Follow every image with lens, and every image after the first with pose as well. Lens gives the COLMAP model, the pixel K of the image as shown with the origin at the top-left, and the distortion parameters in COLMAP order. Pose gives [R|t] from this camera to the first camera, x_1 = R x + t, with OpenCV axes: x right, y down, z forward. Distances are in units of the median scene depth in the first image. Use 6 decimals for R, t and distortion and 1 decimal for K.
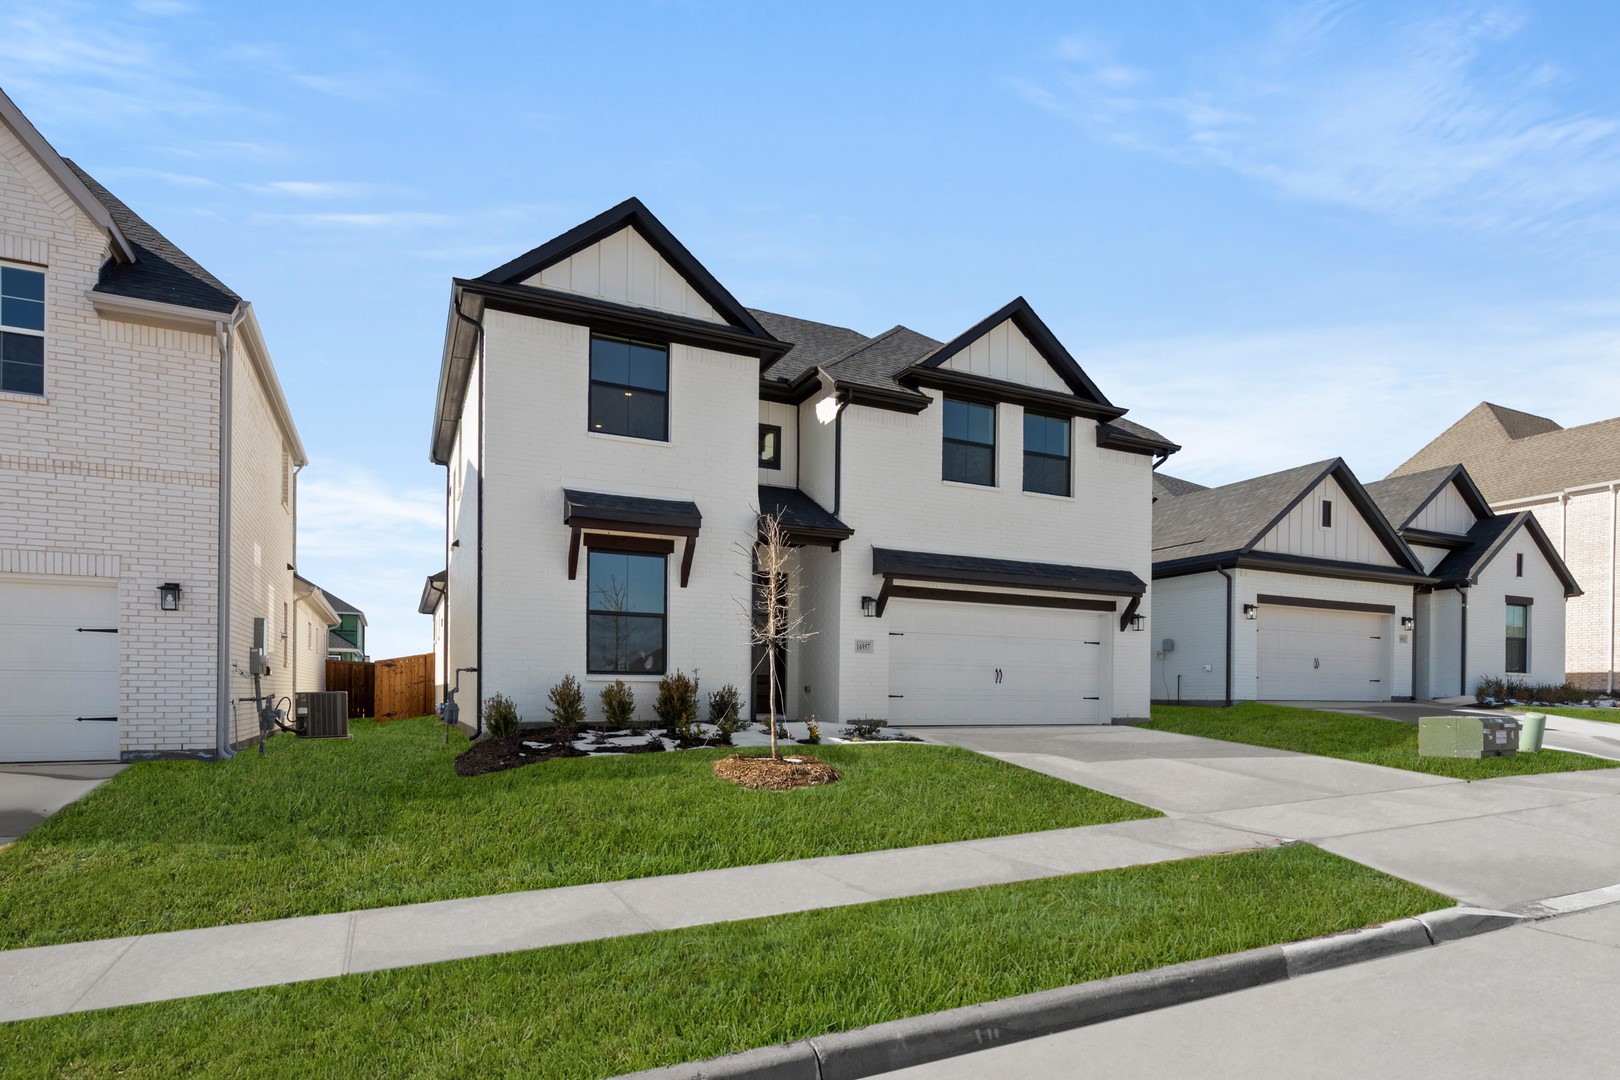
lens RADIAL K [[616.6, 0, 809.7], [0, 616.6, 537.8], [0, 0, 1]] dist [0.002583, -0.000163]
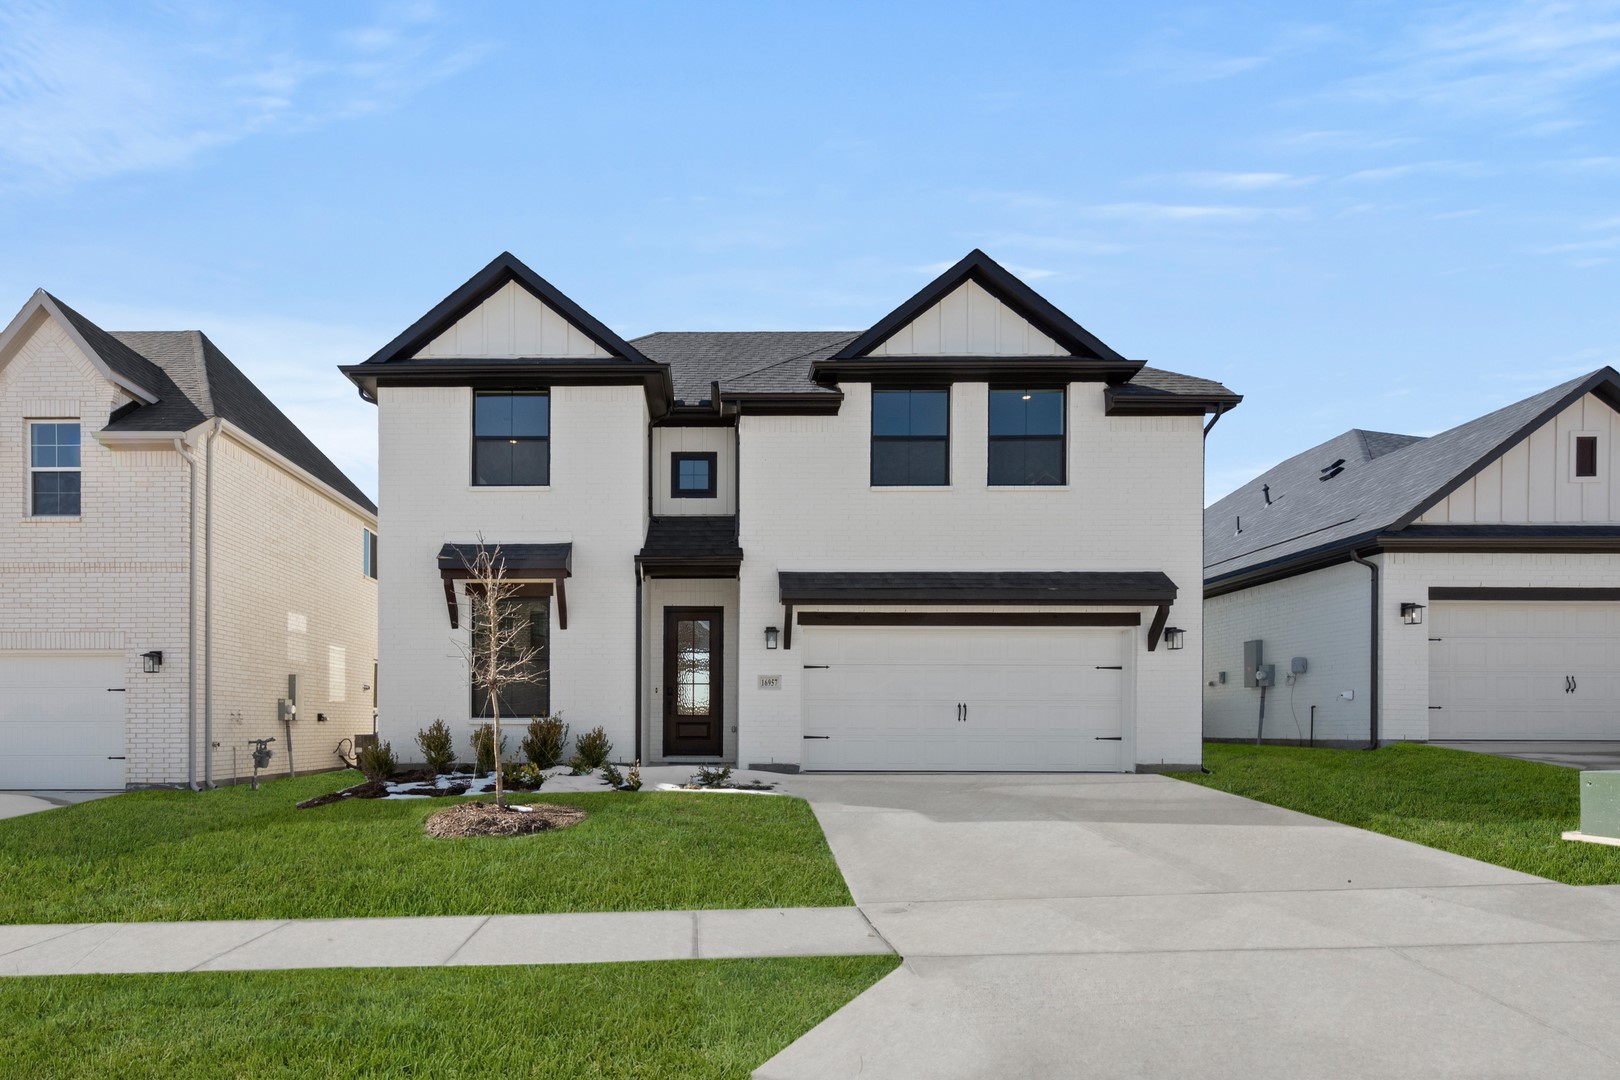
lens RADIAL K [[634.9, 0, 829.1], [0, 634.9, 577.3], [0, 0, 1]] dist [-0.000922, 0.001908]
pose [[0.940449, -0.085425, -0.329026, 0.487721], [0.088713, 0.996045, -0.005036, 0.036020], [0.328155, -0.024452, 0.944307, 0.158589]]
